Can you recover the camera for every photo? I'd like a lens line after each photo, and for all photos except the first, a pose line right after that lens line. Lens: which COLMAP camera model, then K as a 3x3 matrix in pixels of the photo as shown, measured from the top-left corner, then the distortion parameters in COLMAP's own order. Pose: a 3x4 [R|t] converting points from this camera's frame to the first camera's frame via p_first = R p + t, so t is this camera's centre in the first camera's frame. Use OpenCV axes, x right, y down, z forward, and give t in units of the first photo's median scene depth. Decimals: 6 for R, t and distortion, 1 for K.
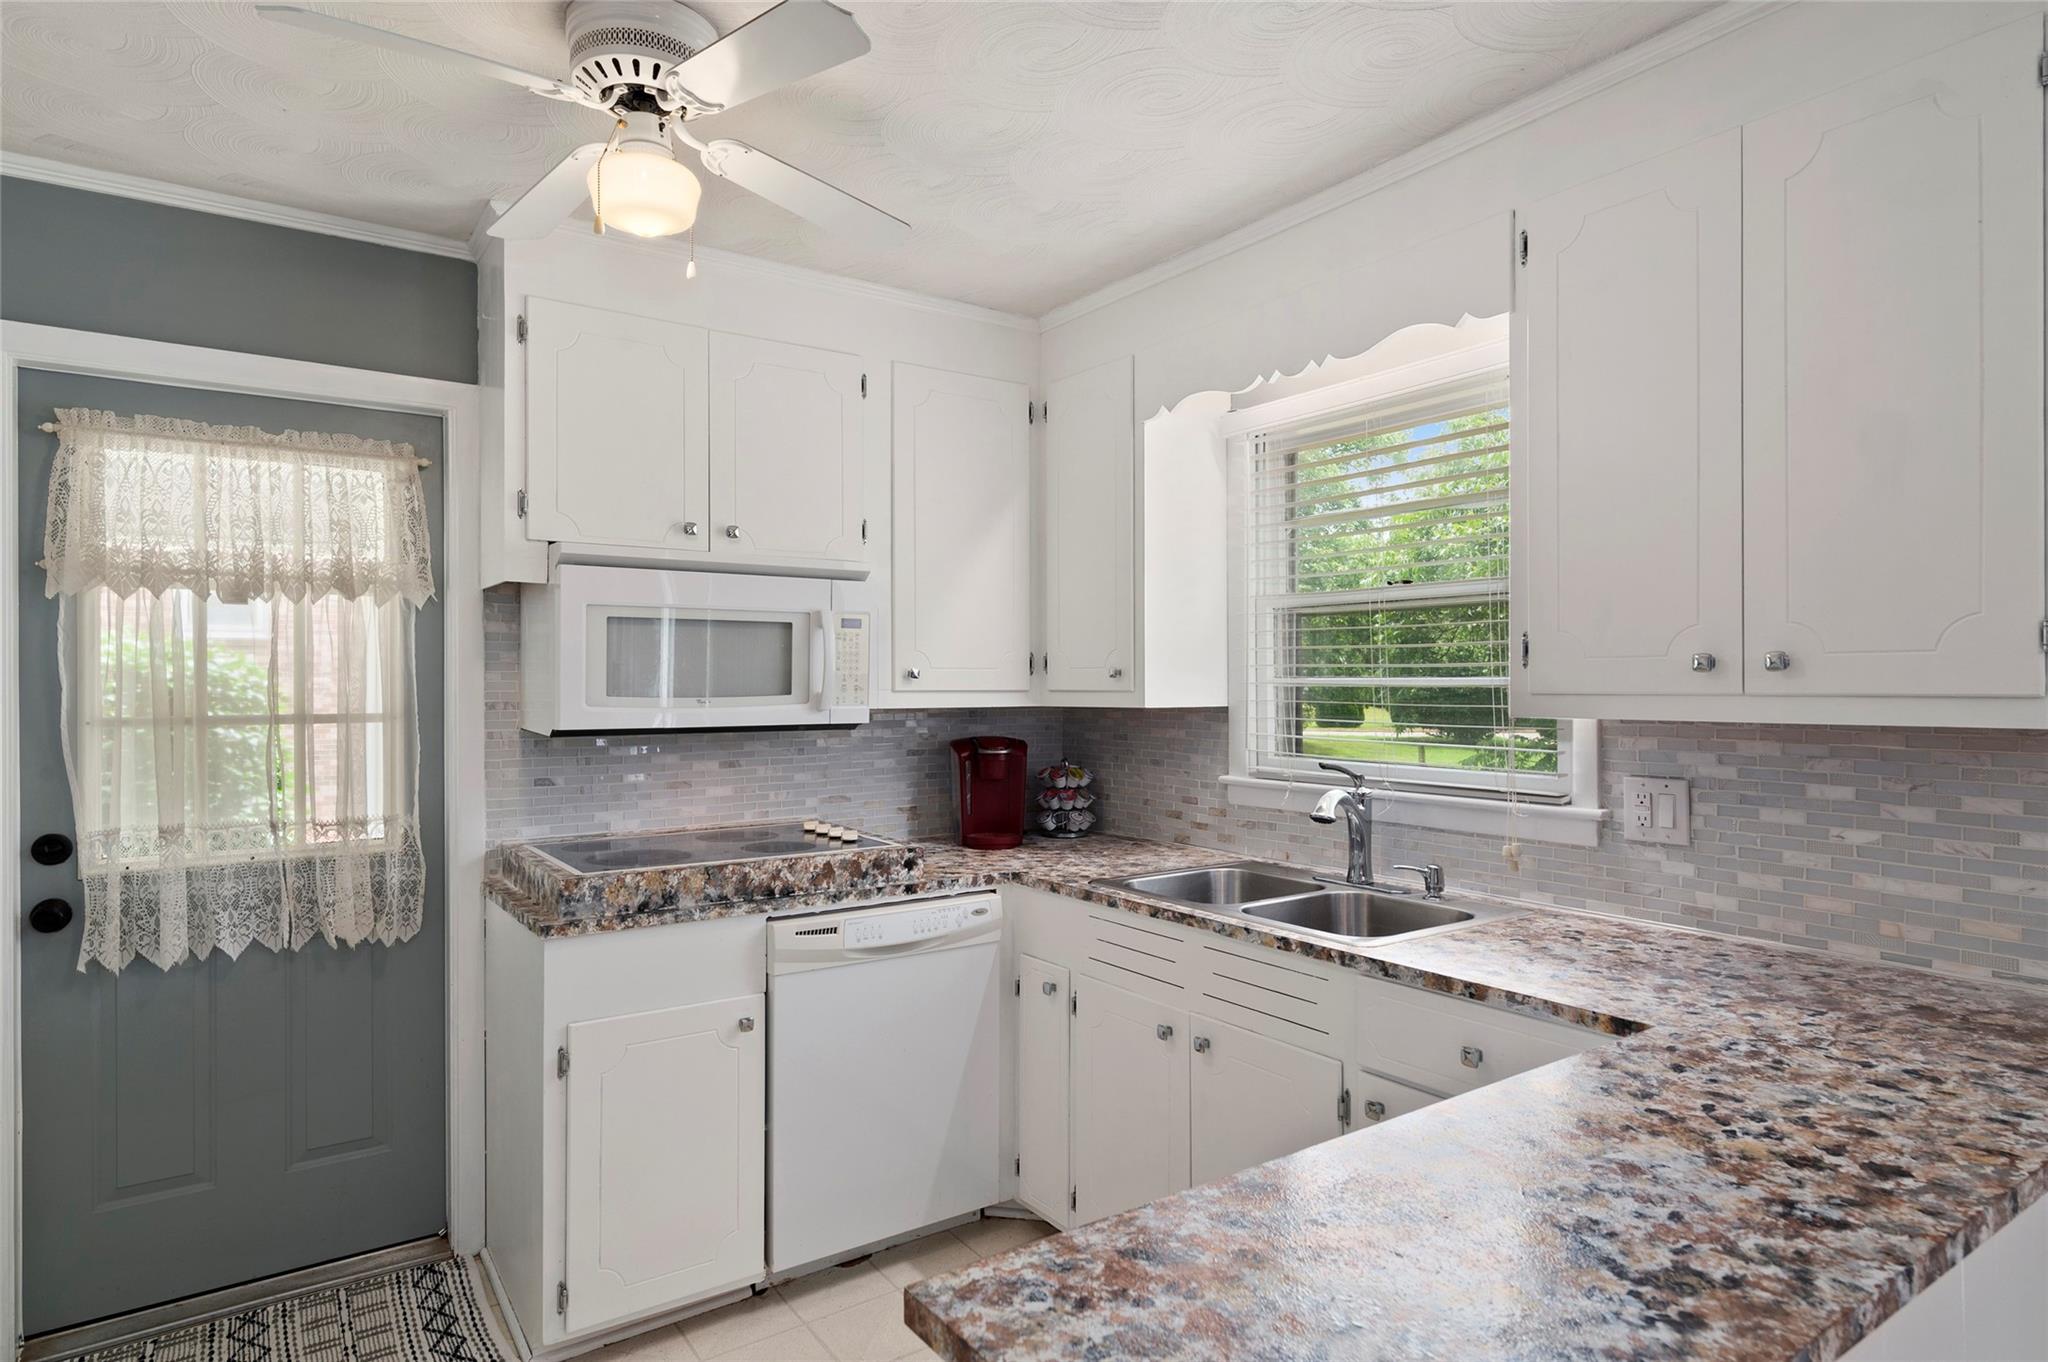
lens RADIAL K [[1134.5, 0, 1026.5], [0, 1134.5, 683.5], [0, 0, 1]] dist [0.004490, 0.000711]
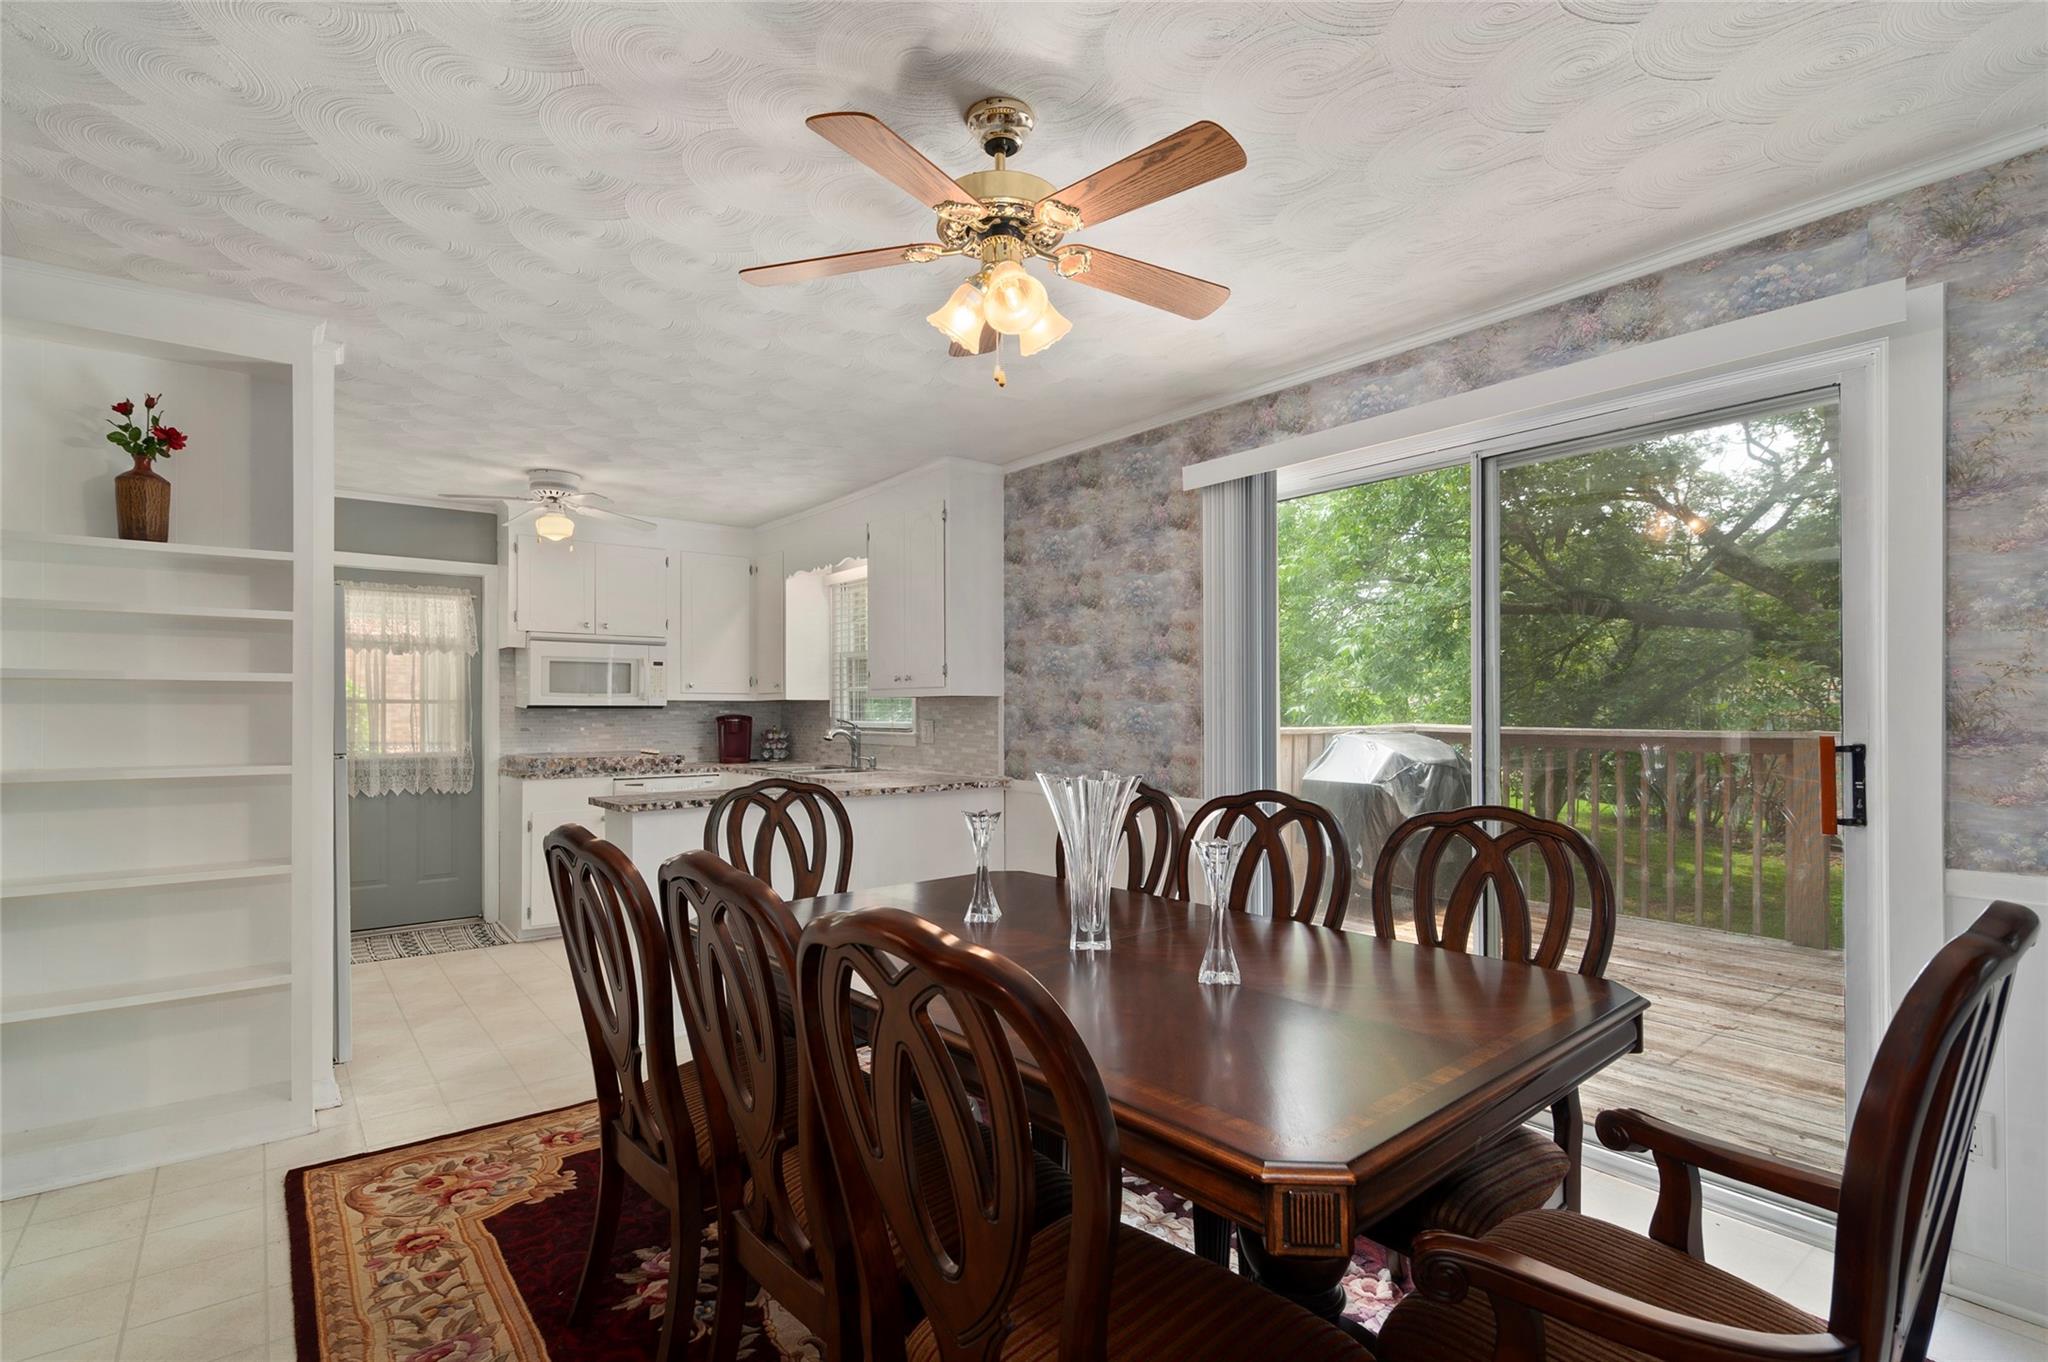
lens RADIAL K [[982.4, 0, 1037.8], [0, 982.4, 708.0], [0, 0, 1]] dist [0.004377, 0.000028]
pose [[0.997987, 0.001738, 0.063390, 0.574990], [-0.001512, 0.999992, -0.003612, 0.052542], [-0.063396, 0.003509, 0.997982, -1.252944]]
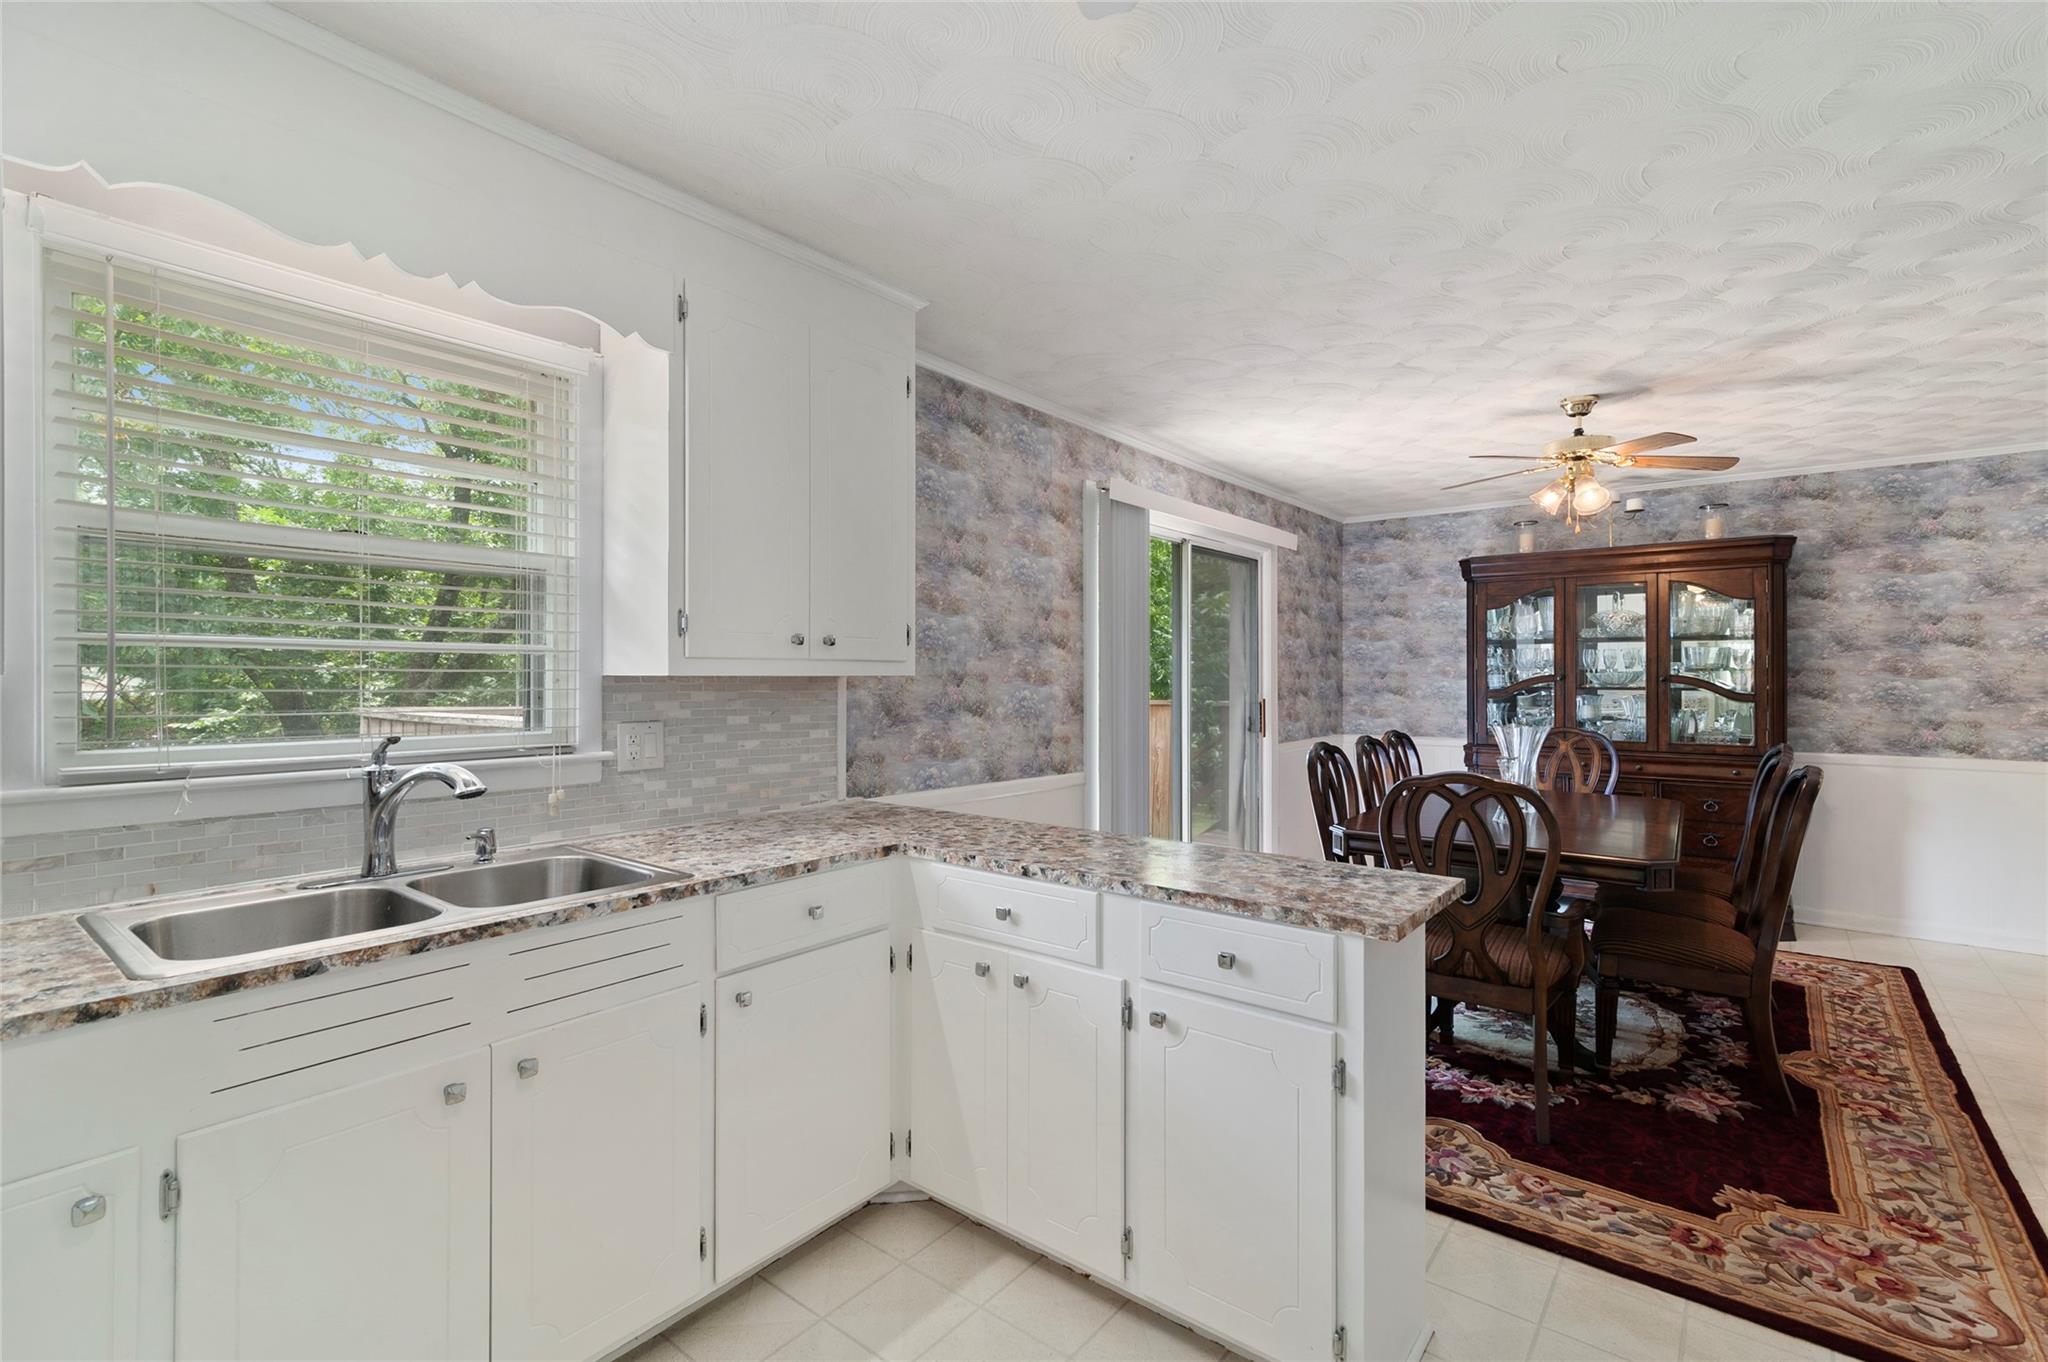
lens RADIAL K [[925.0, 0, 1026.1], [0, 925.0, 678.7], [0, 0, 1]] dist [0.017190, -0.000812]
pose [[-0.290376, 0.001148, 0.956912, -0.545704], [0.001336, 0.999999, -0.000795, 0.027951], [-0.956912, 0.001047, -0.290377, 0.753955]]
